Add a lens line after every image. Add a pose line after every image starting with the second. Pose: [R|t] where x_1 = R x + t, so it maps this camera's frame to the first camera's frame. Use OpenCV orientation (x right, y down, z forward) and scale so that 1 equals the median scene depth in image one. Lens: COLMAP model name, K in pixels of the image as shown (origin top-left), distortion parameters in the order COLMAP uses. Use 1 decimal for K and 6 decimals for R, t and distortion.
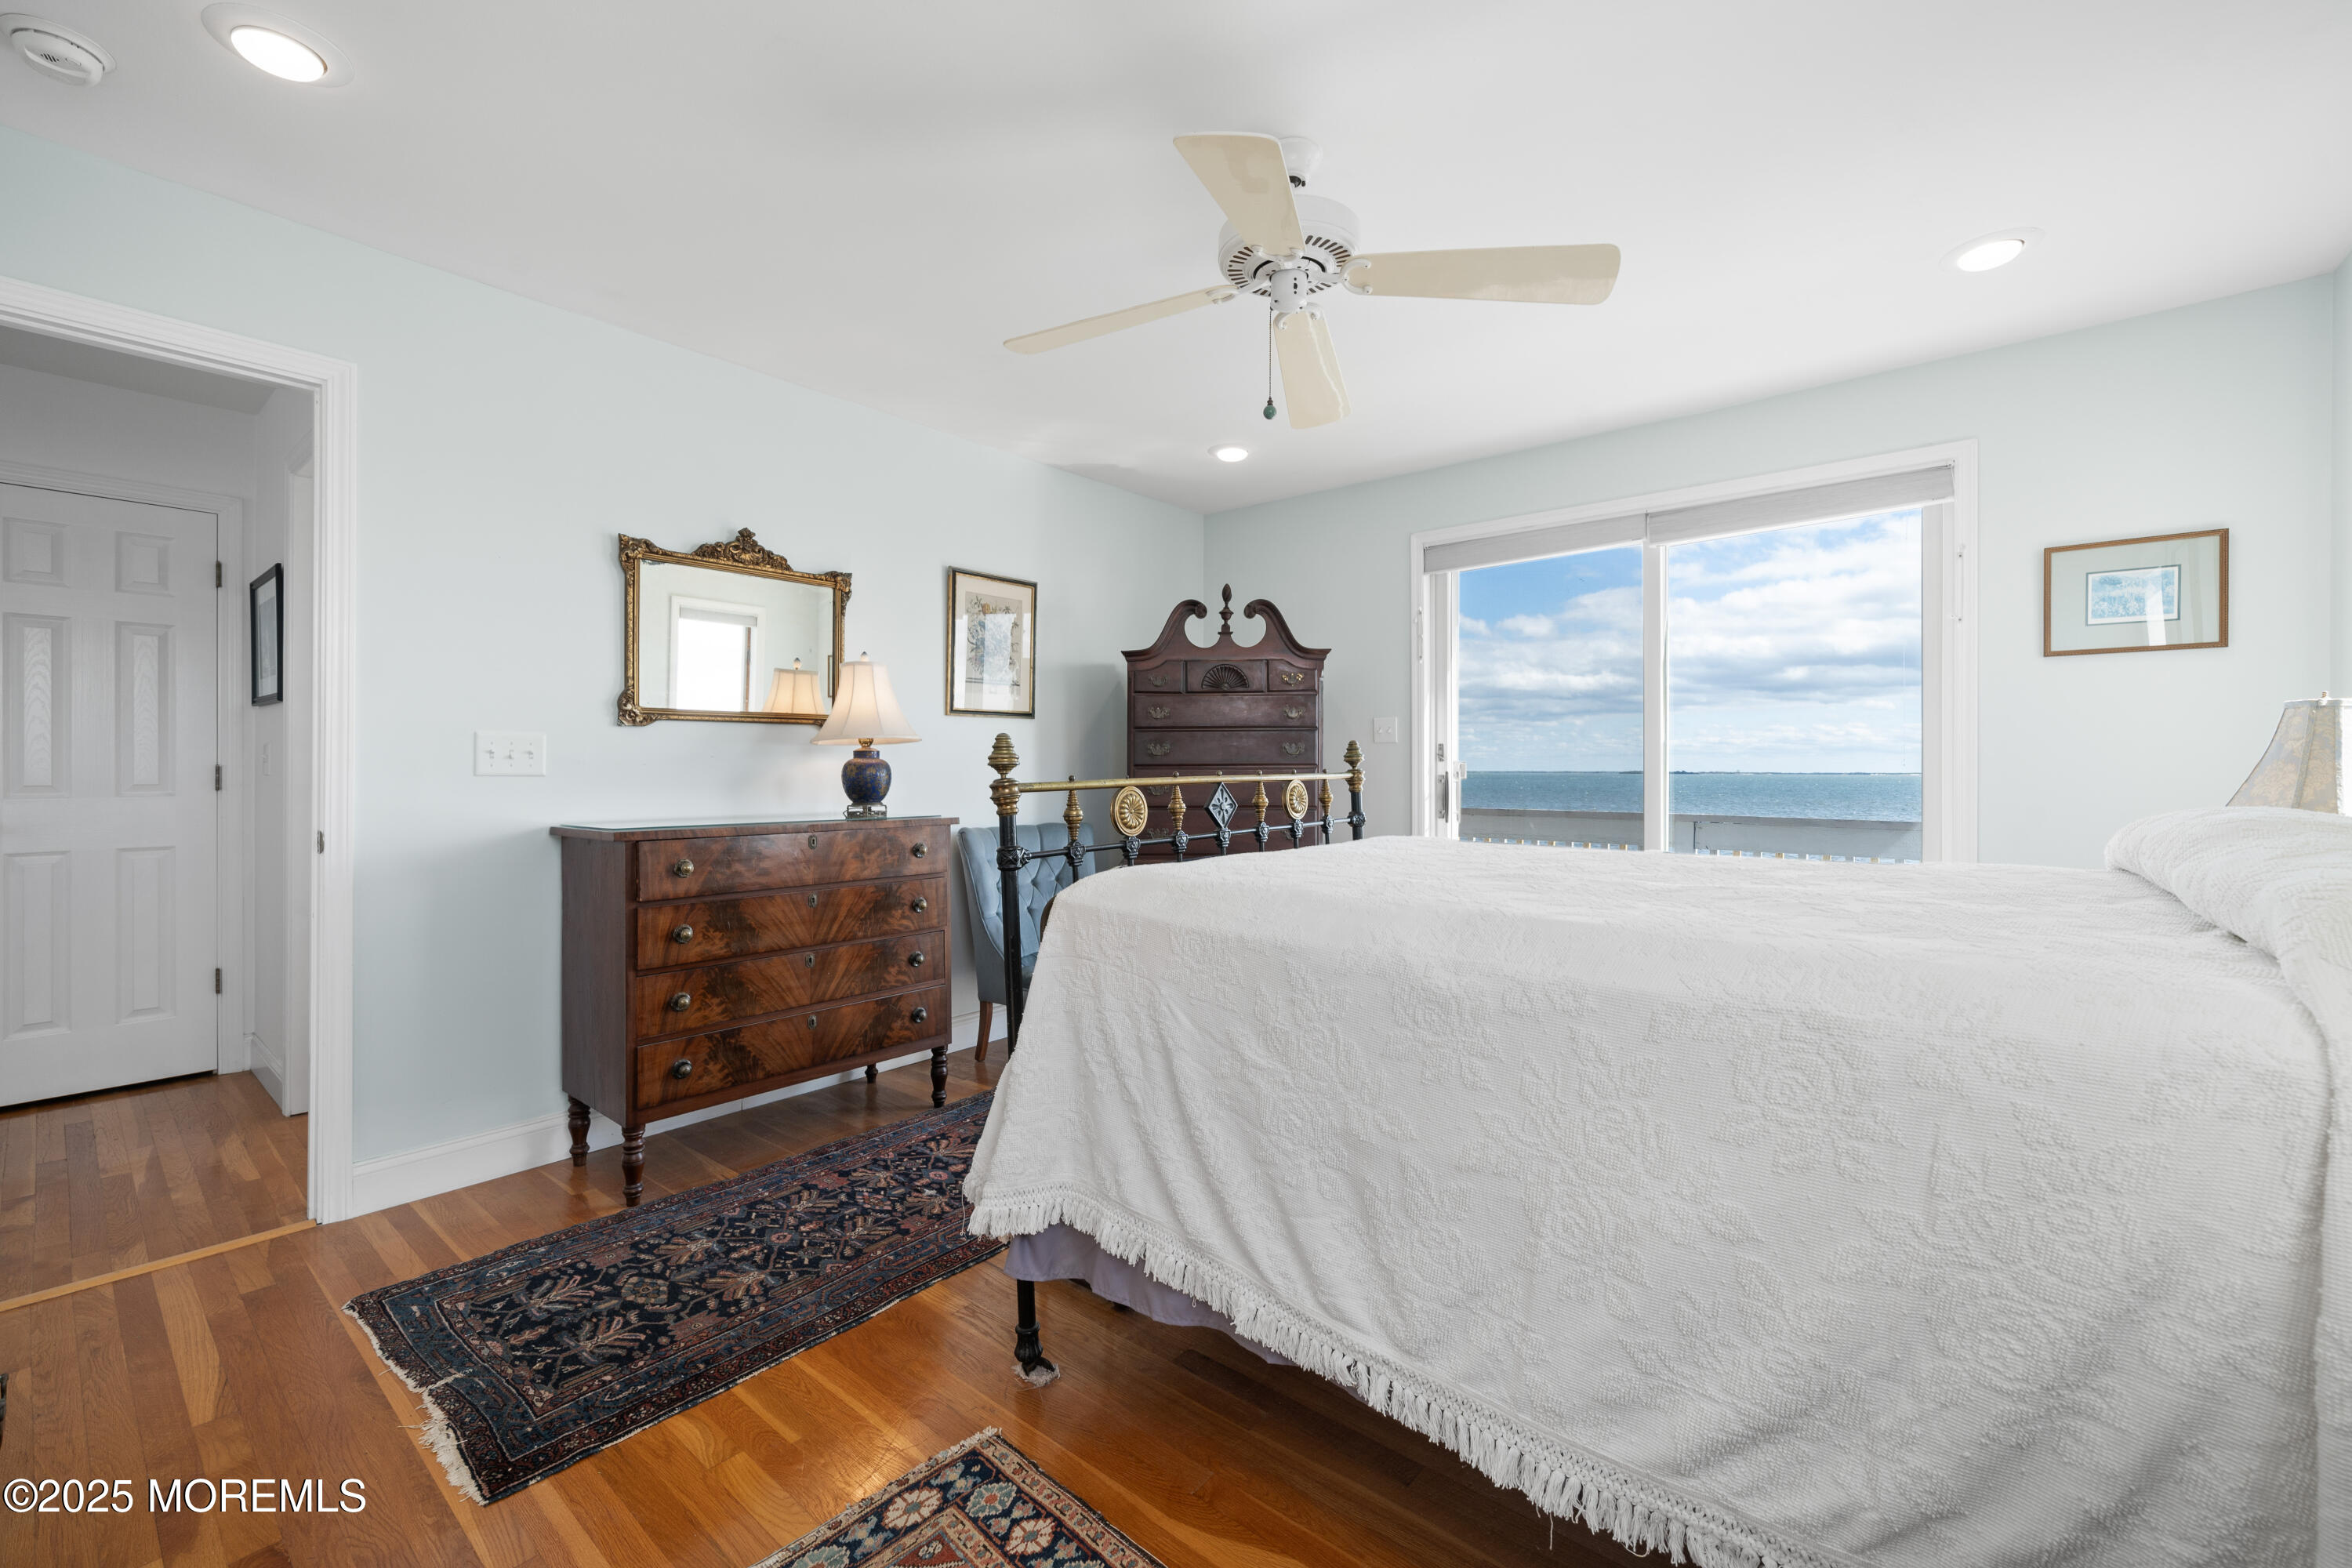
lens RADIAL K [[933.9, 0, 1161.7], [0, 933.9, 769.7], [0, 0, 1]] dist [-0.001544, -0.000452]
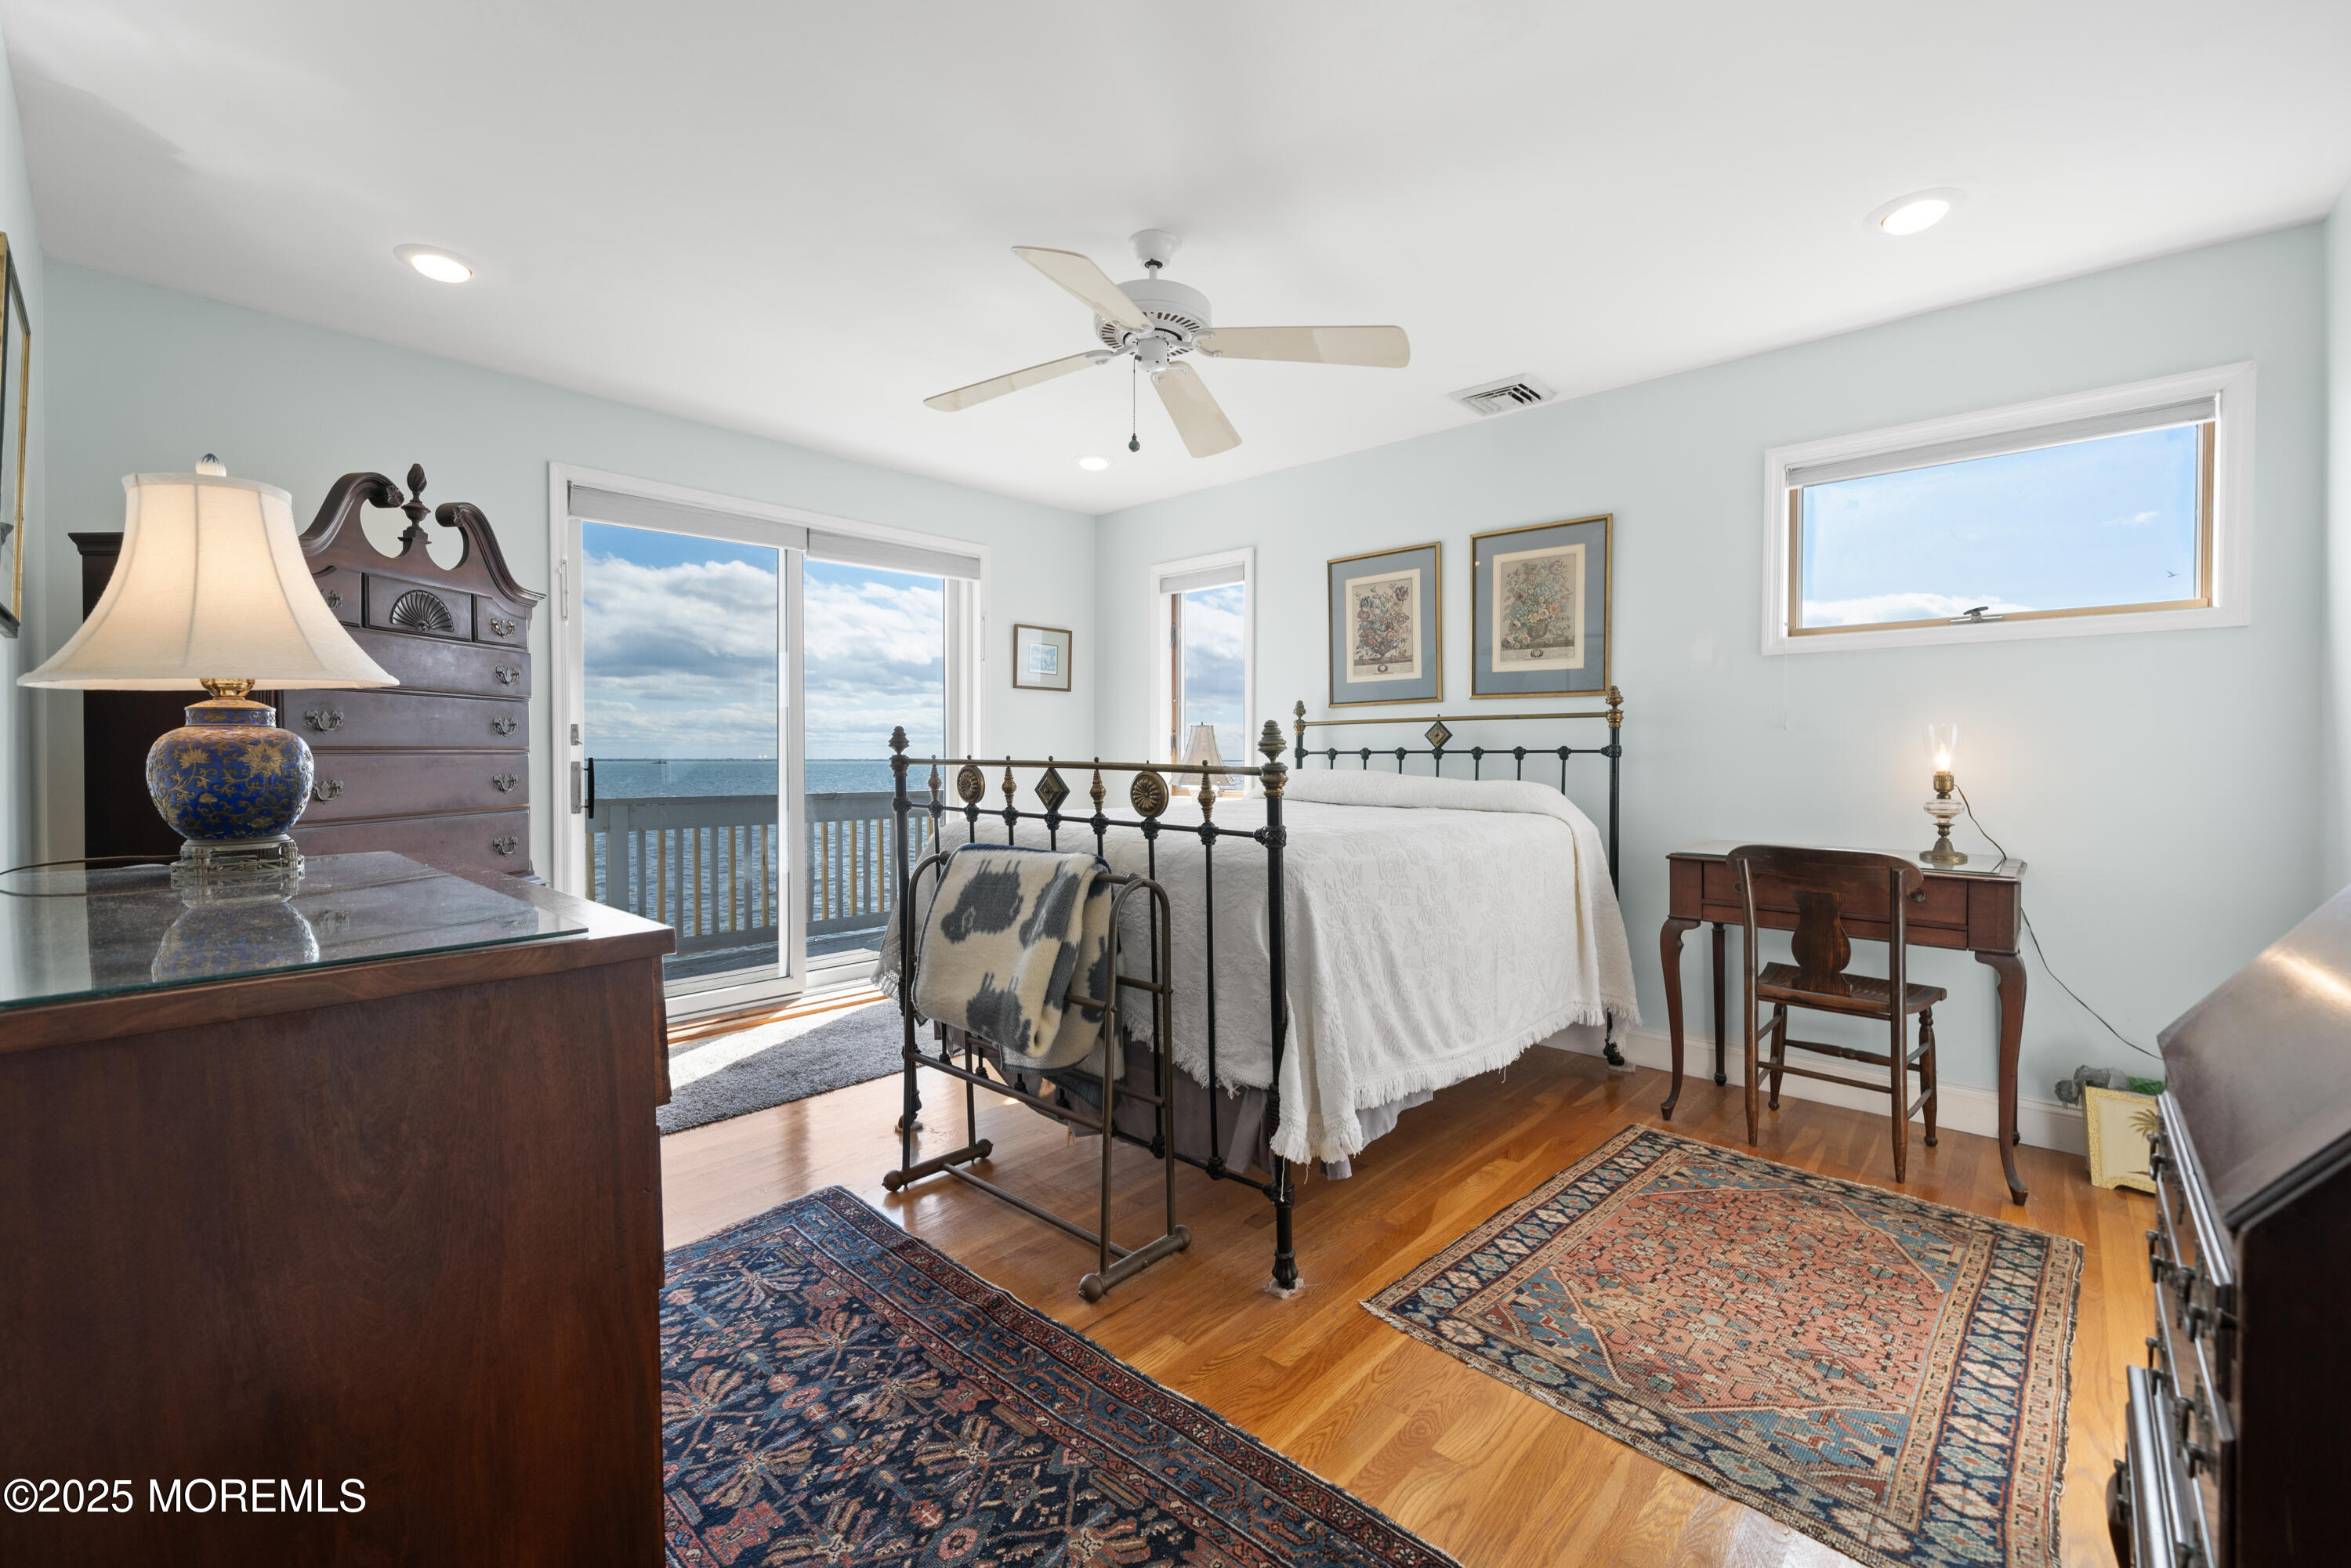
lens RADIAL K [[933.5, 0, 1161.2], [0, 933.5, 769.7], [0, 0, 1]] dist [-0.001544, -0.000452]
pose [[0.075292, -0.016528, 0.997025, -0.920451], [0.001523, 0.999863, 0.016460, -0.000079], [-0.997160, 0.000279, 0.075307, 0.774840]]
